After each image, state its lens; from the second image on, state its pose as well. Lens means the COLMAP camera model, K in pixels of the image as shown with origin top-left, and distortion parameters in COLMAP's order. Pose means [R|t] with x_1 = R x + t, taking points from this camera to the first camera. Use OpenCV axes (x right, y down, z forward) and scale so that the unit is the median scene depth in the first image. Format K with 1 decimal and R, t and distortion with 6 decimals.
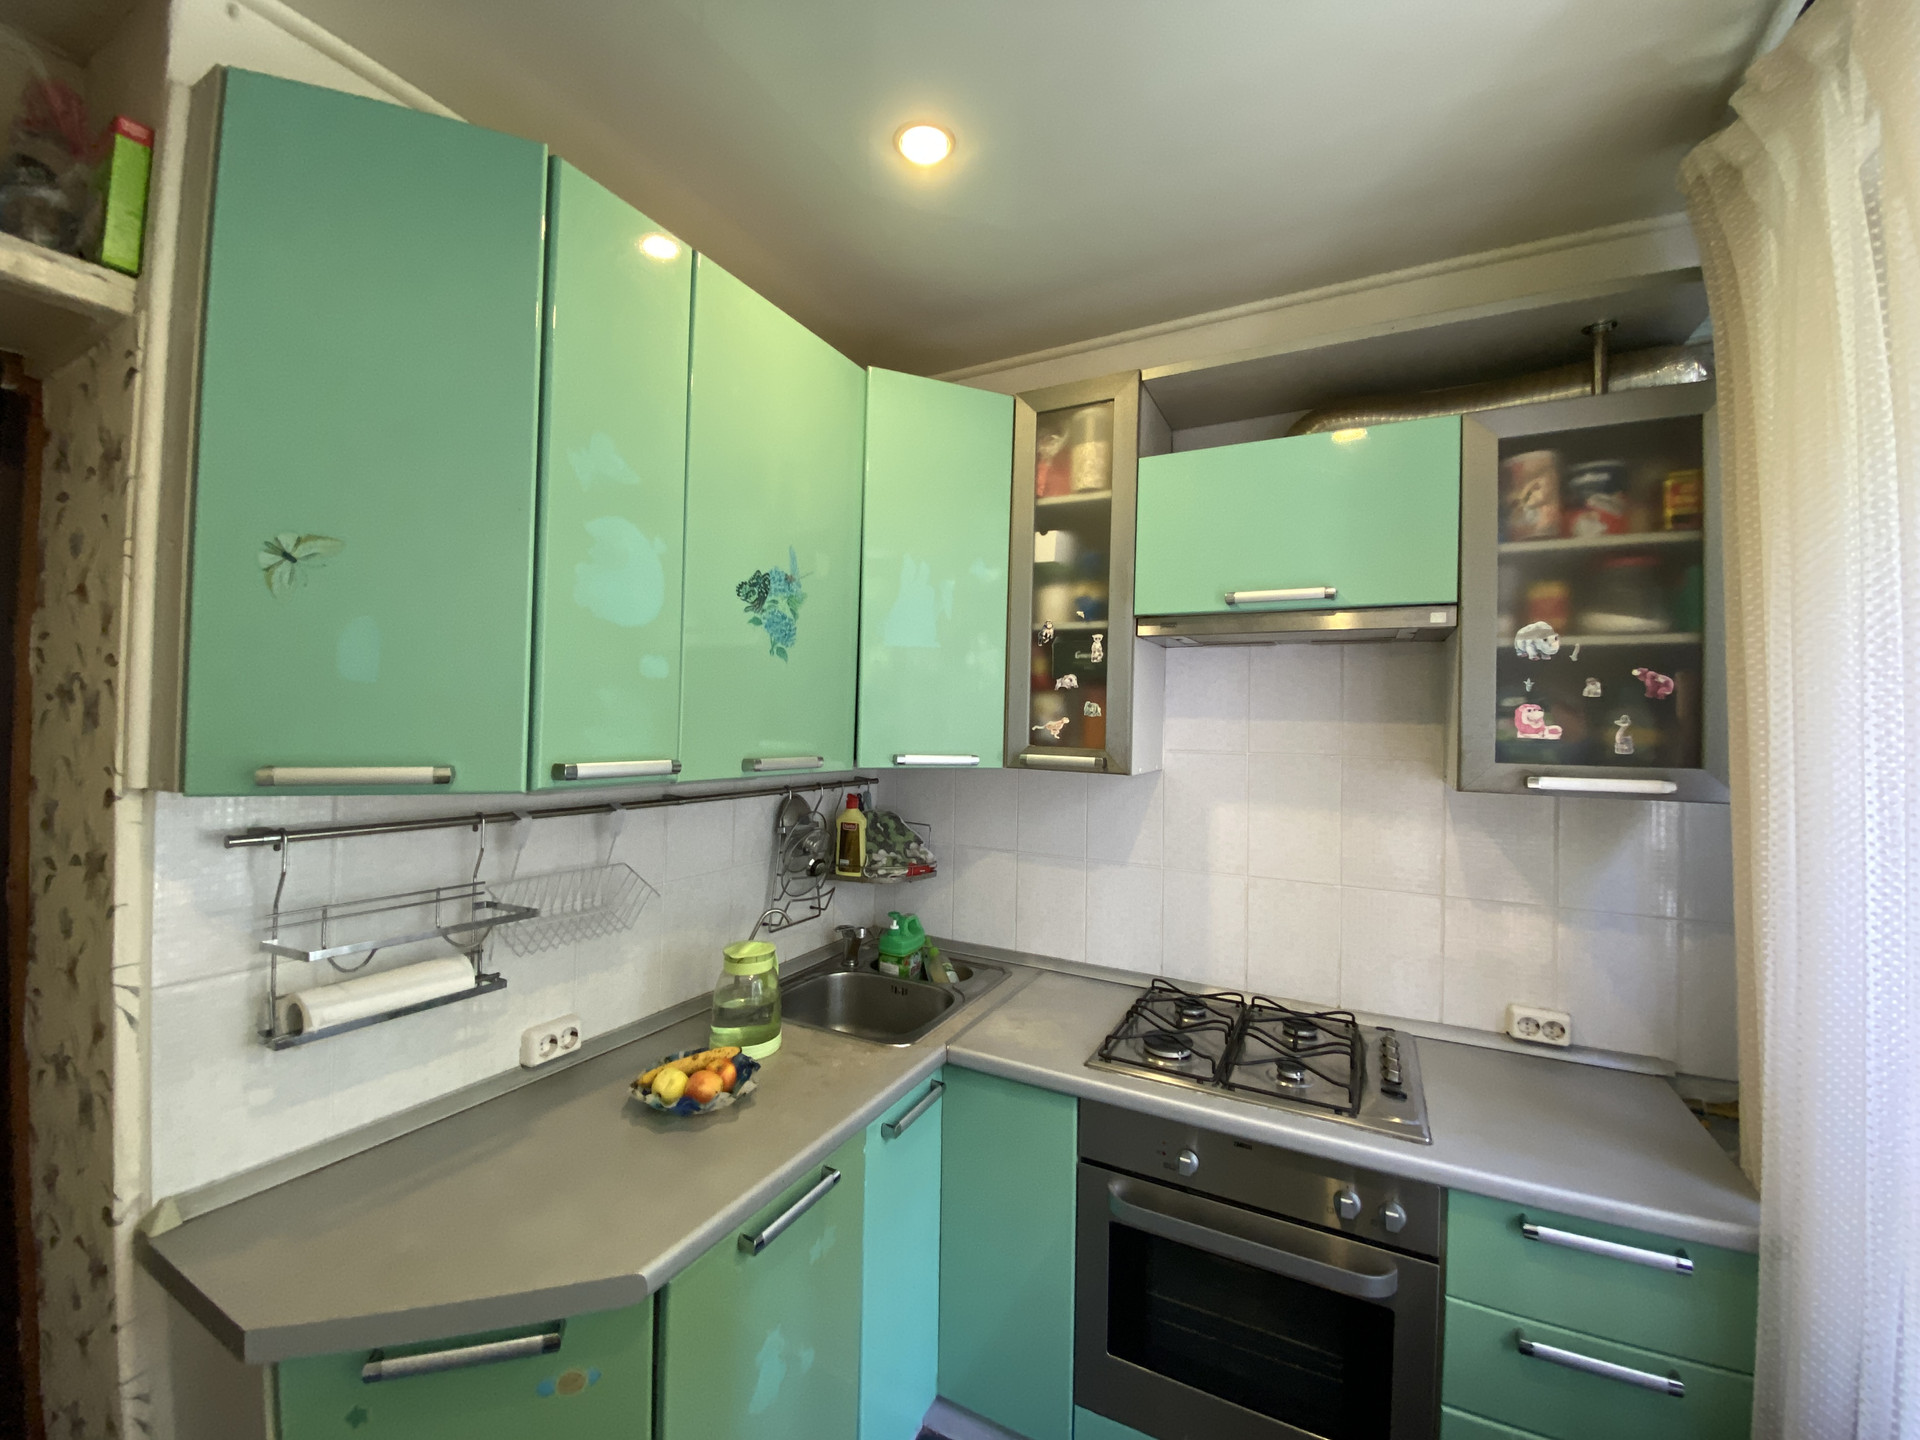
lens RADIAL K [[770.5, 0, 958.9], [0, 770.5, 714.0], [0, 0, 1]] dist [0.031472, -0.025658]
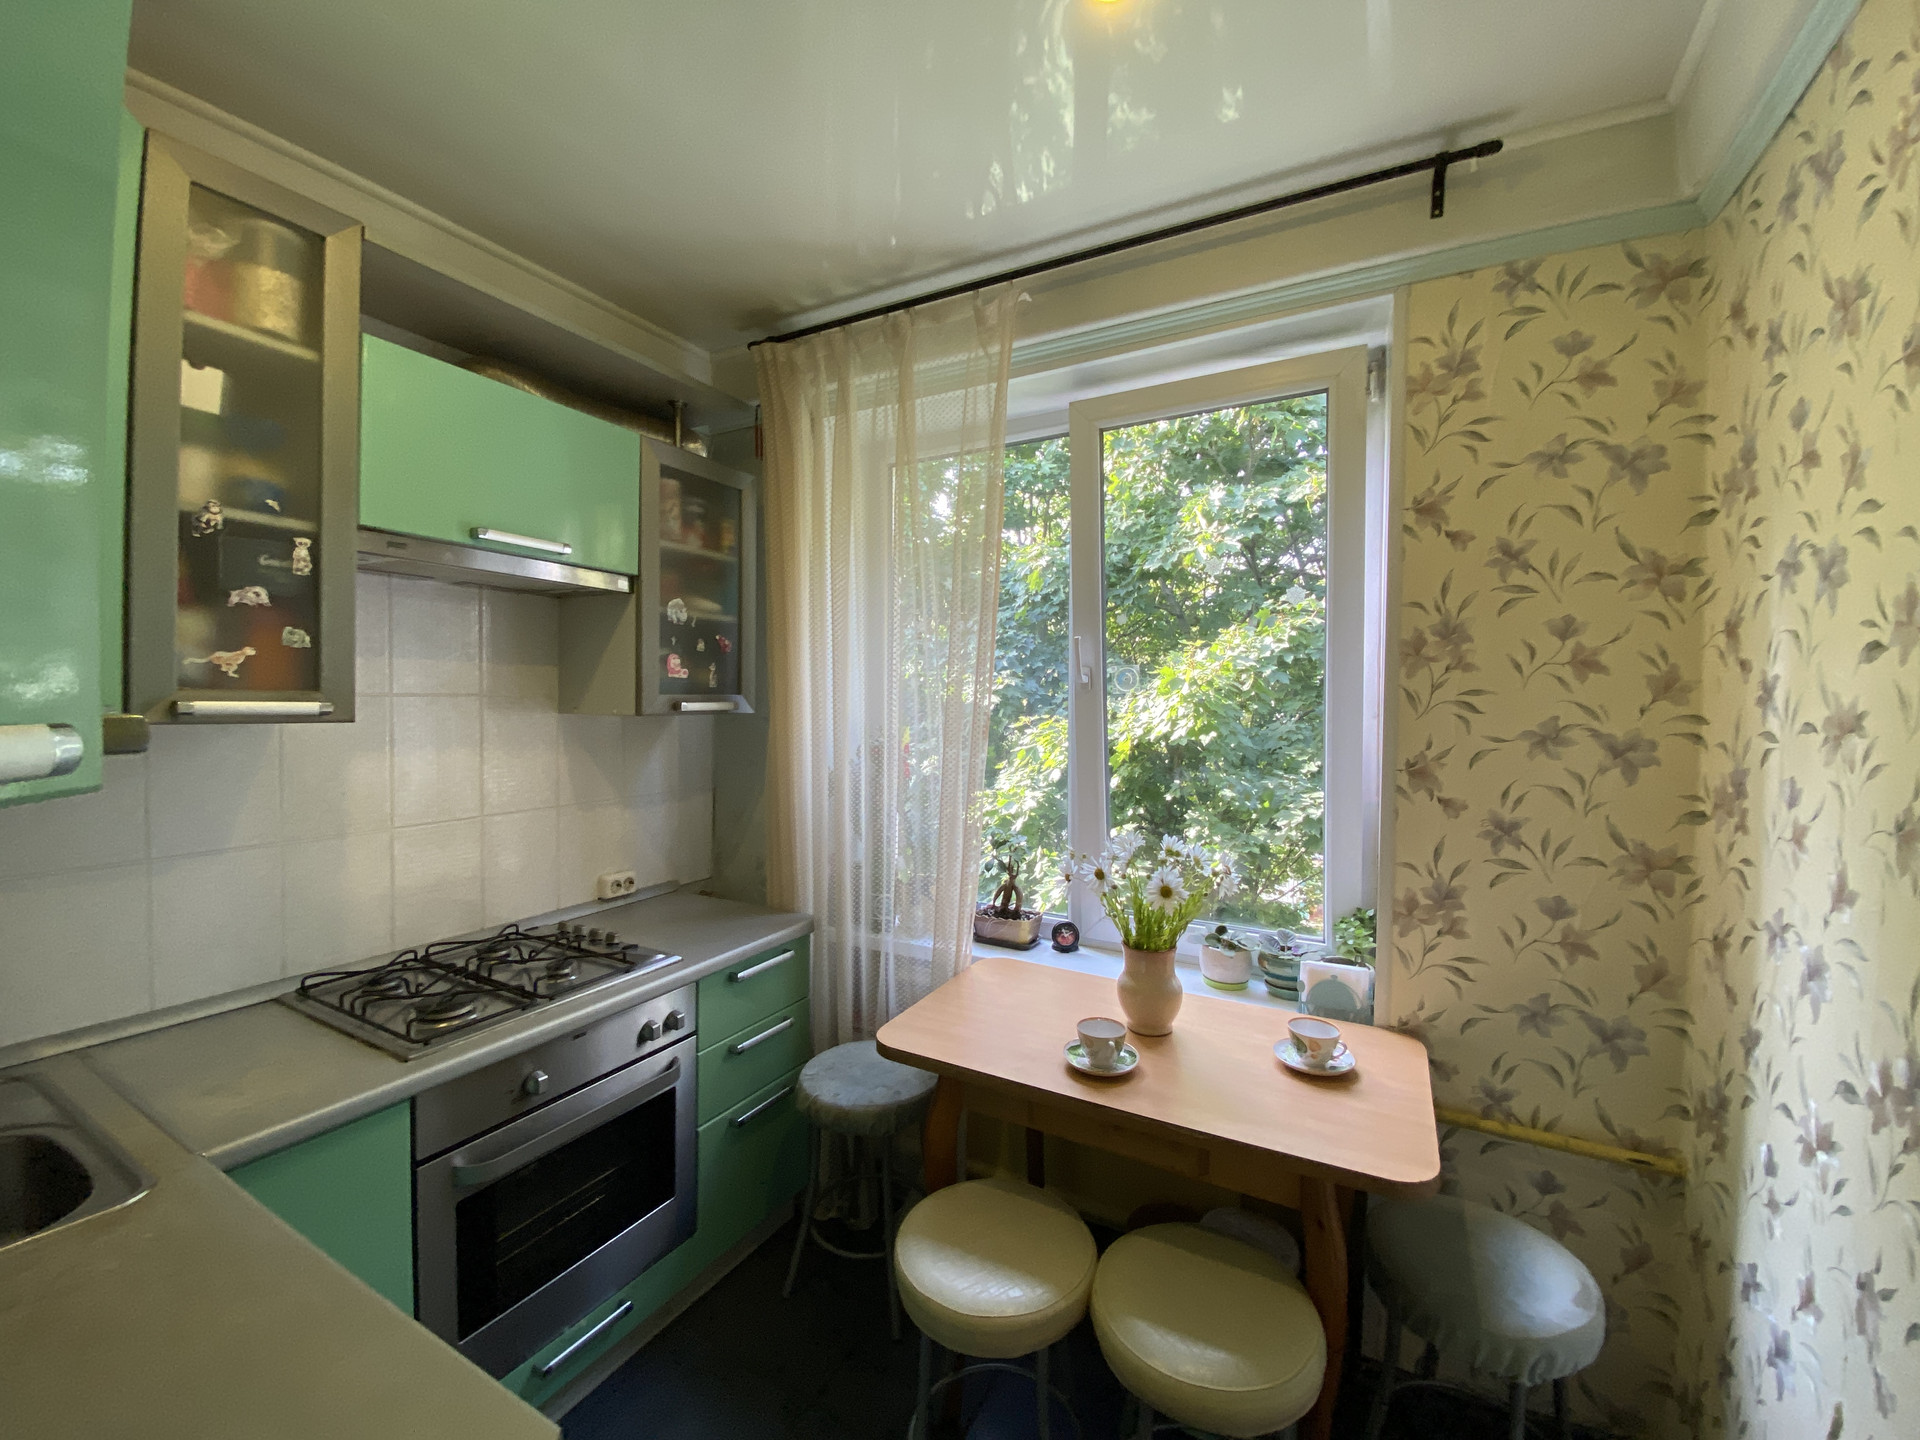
lens RADIAL K [[770.5, 0, 958.9], [0, 770.5, 714.0], [0, 0, 1]] dist [0.031472, -0.025658]
pose [[0.030887, -0.041309, 0.998669, -0.586964], [-0.025550, 0.998786, 0.042104, 0.020653], [-0.999196, -0.026816, 0.029794, 0.345047]]
